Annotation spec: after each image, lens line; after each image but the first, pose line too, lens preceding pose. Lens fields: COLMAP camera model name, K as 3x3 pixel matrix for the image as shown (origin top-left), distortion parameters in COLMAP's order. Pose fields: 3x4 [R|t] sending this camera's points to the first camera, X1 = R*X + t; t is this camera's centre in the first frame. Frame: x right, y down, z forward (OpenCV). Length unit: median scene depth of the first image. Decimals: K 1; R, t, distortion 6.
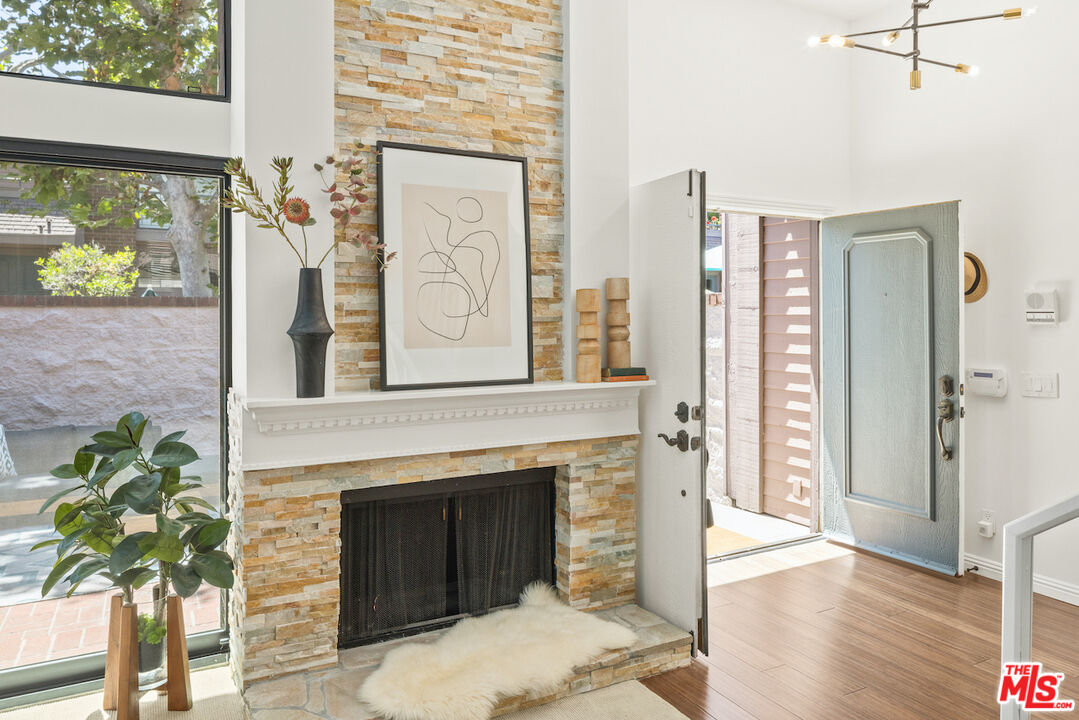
lens RADIAL K [[730.0, 0, 531.9], [0, 730.0, 310.6], [0, 0, 1]] dist [-0.011755, 0.000096]
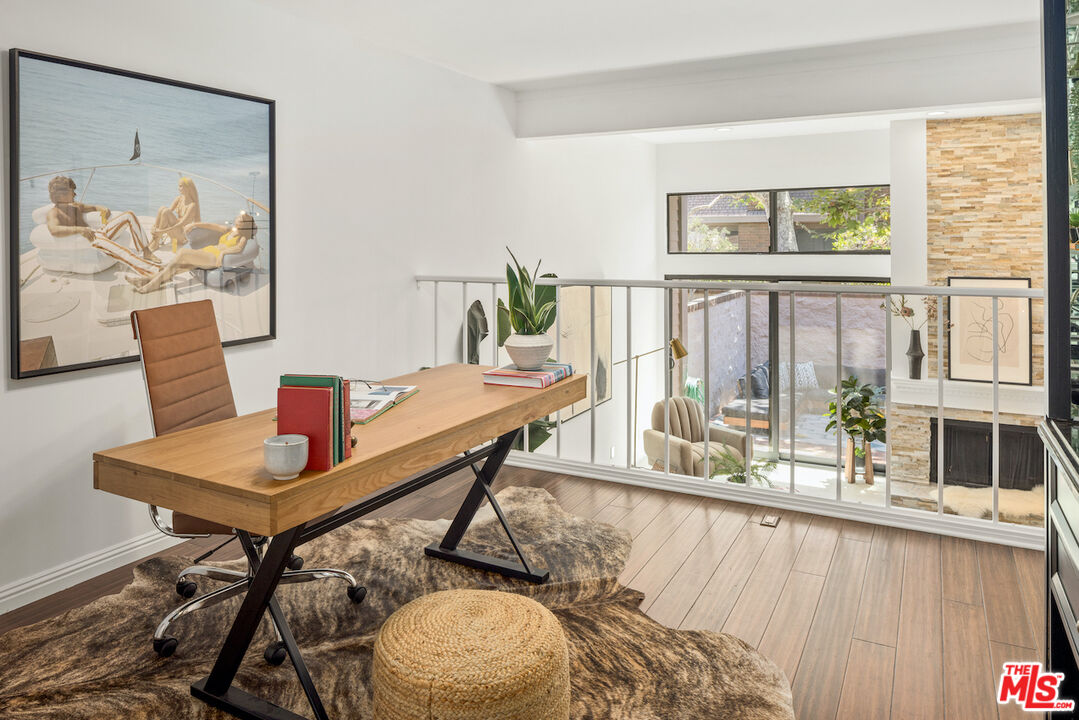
lens RADIAL K [[730.0, 0, 534.4], [0, 730.0, 240.3], [0, 0, 1]] dist [-0.011755, 0.000096]
pose [[0.548414, -0.005195, -0.836191, 0.973000], [0.004377, 0.999985, -0.003342, -0.323395], [0.836196, -0.001828, 0.548428, -1.359096]]
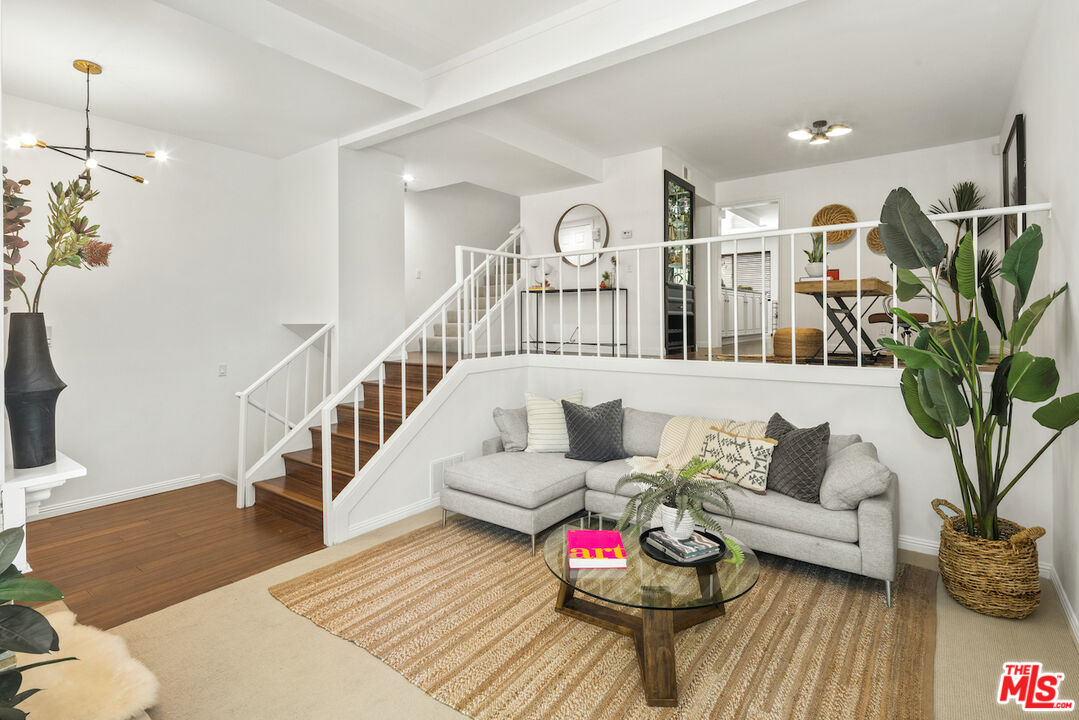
lens RADIAL K [[527.0, 0, 532.1], [0, 527.0, 318.0], [0, 0, 1]] dist [0.003525, -0.002850]
pose [[-0.418472, 0.006464, 0.908207, -0.938375], [0.007529, 0.999965, -0.003648, -0.037268], [-0.908198, 0.005312, -0.418506, 0.613889]]
